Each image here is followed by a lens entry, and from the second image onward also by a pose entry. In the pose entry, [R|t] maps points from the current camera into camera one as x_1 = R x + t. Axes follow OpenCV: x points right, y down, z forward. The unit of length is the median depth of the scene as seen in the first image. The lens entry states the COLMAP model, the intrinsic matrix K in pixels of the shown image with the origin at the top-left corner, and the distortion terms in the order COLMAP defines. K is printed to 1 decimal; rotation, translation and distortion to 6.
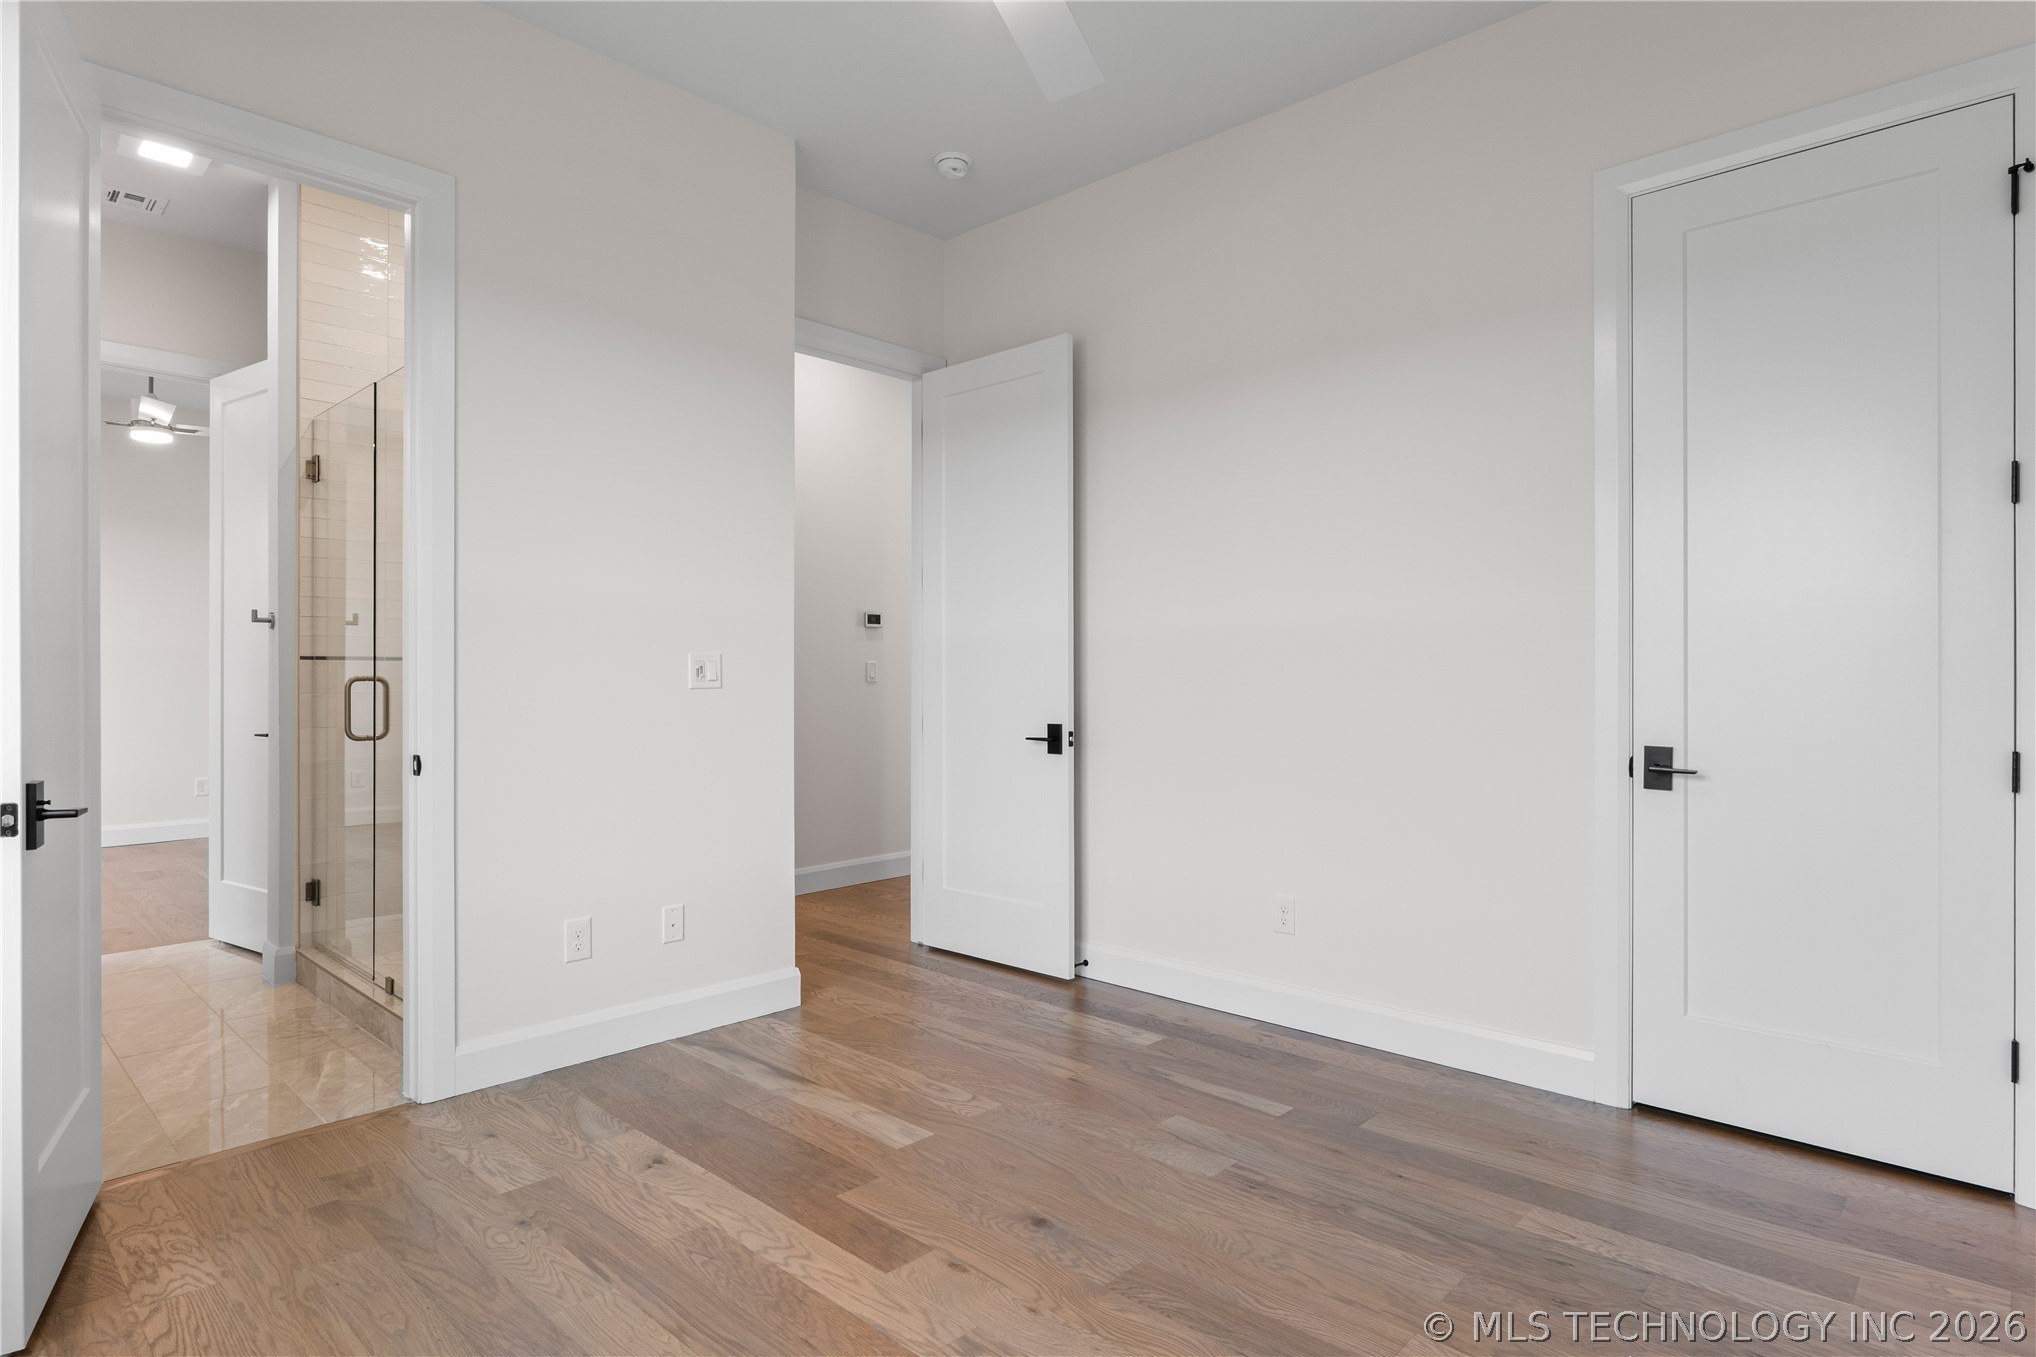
lens RADIAL K [[1068.6, 0, 1023.9], [0, 1068.6, 674.3], [0, 0, 1]] dist [-0.010566, 0.001377]
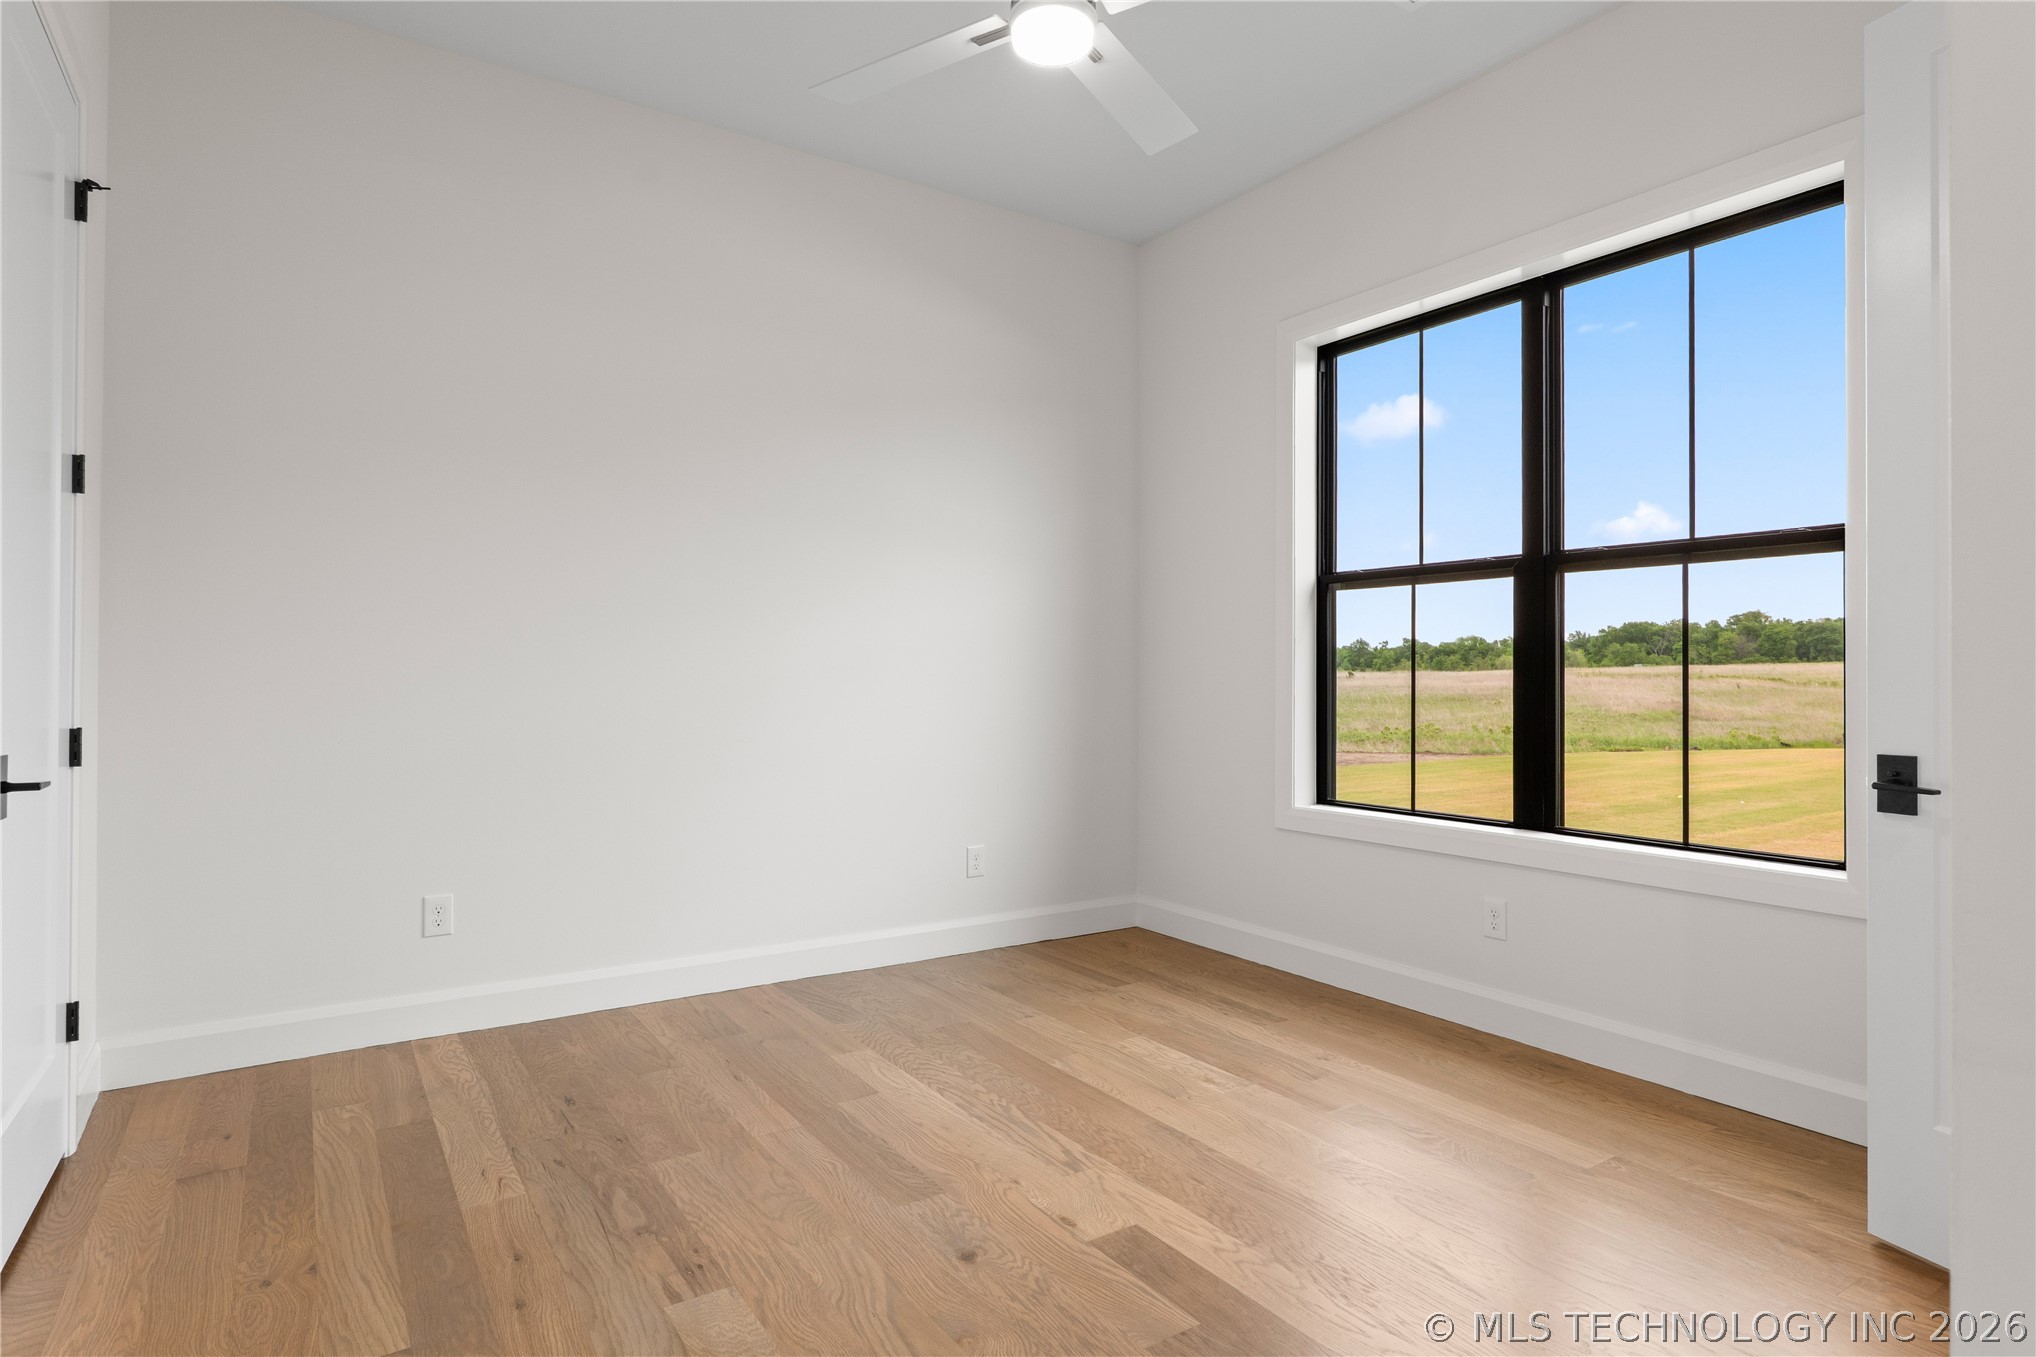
lens RADIAL K [[1068.6, 0, 1022.0], [0, 1068.6, 673.1], [0, 0, 1]] dist [-0.010566, 0.001377]
pose [[-0.972273, -0.001787, 0.233840, -0.257574], [-0.002694, 0.999990, -0.003557, 0.020036], [-0.233831, -0.004088, -0.972269, 1.998427]]
